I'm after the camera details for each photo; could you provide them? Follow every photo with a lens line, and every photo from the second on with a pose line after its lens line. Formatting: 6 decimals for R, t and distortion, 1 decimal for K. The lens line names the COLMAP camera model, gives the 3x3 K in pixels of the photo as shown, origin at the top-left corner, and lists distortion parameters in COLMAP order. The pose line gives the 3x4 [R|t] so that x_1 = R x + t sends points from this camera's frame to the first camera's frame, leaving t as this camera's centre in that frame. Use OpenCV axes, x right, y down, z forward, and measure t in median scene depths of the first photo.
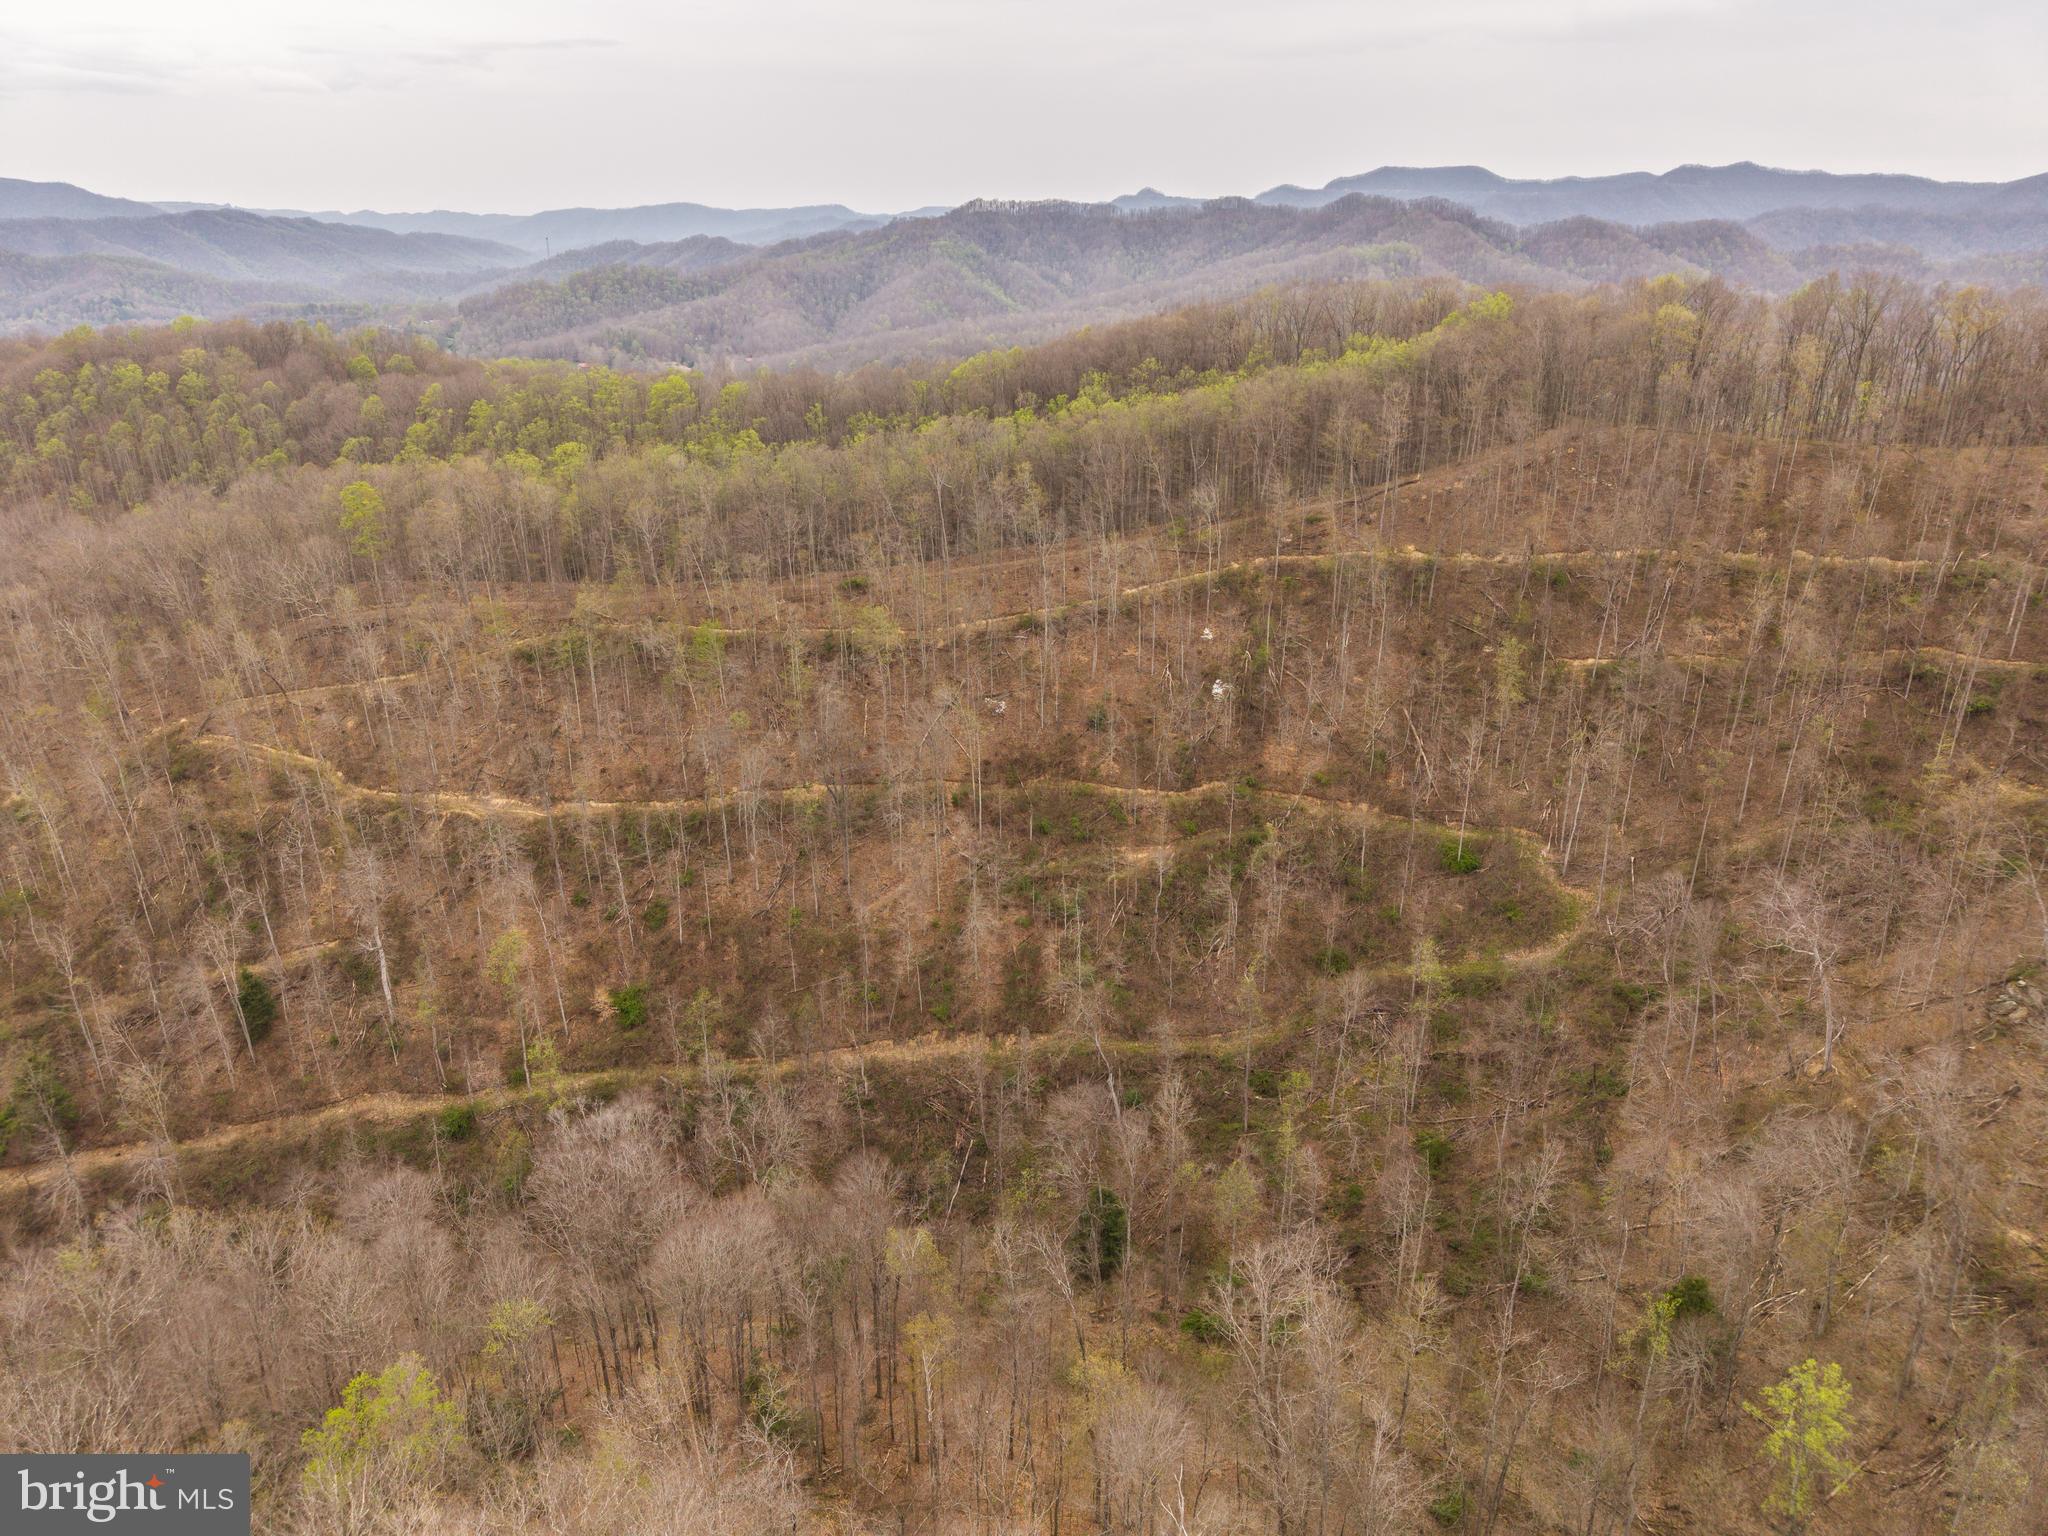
lens RADIAL K [[1414.3, 0, 1033.4], [0, 1414.3, 752.0], [0, 0, 1]] dist [0.046173, -0.036552]
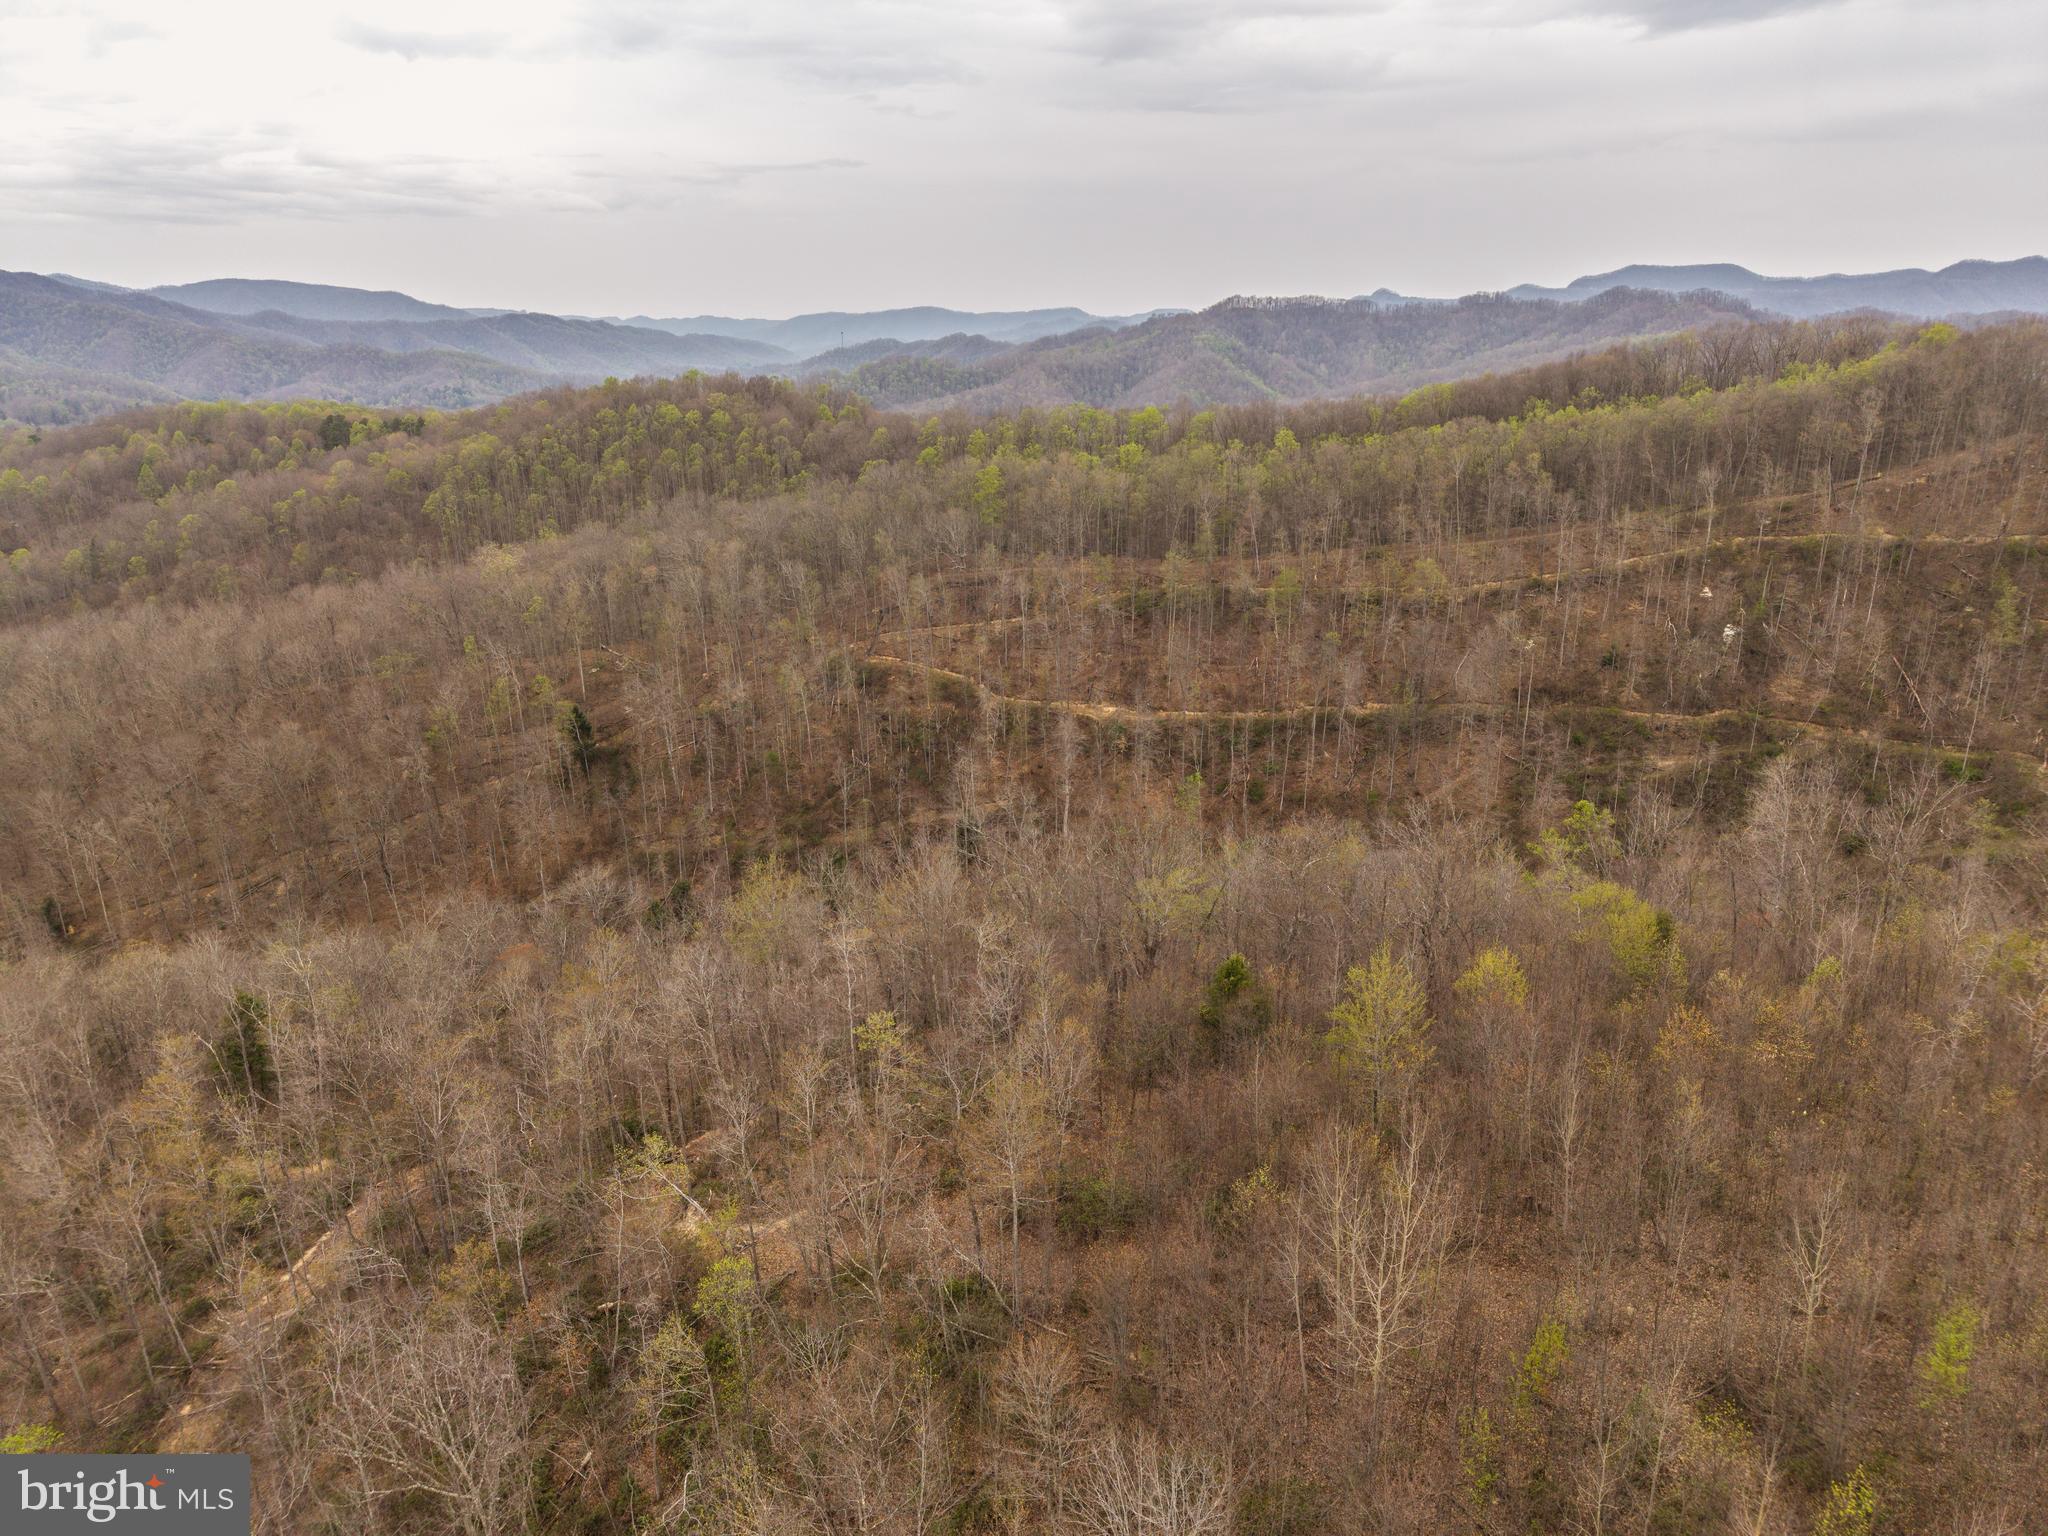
lens RADIAL K [[1414.3, 0, 1013.5], [0, 1414.3, 776.1], [0, 0, 1]] dist [0.046173, -0.036552]
pose [[0.989585, 0.043394, -0.137254, -0.260432], [-0.050600, 0.997494, -0.049454, 0.146415], [0.134764, 0.055884, 0.989301, -0.228758]]
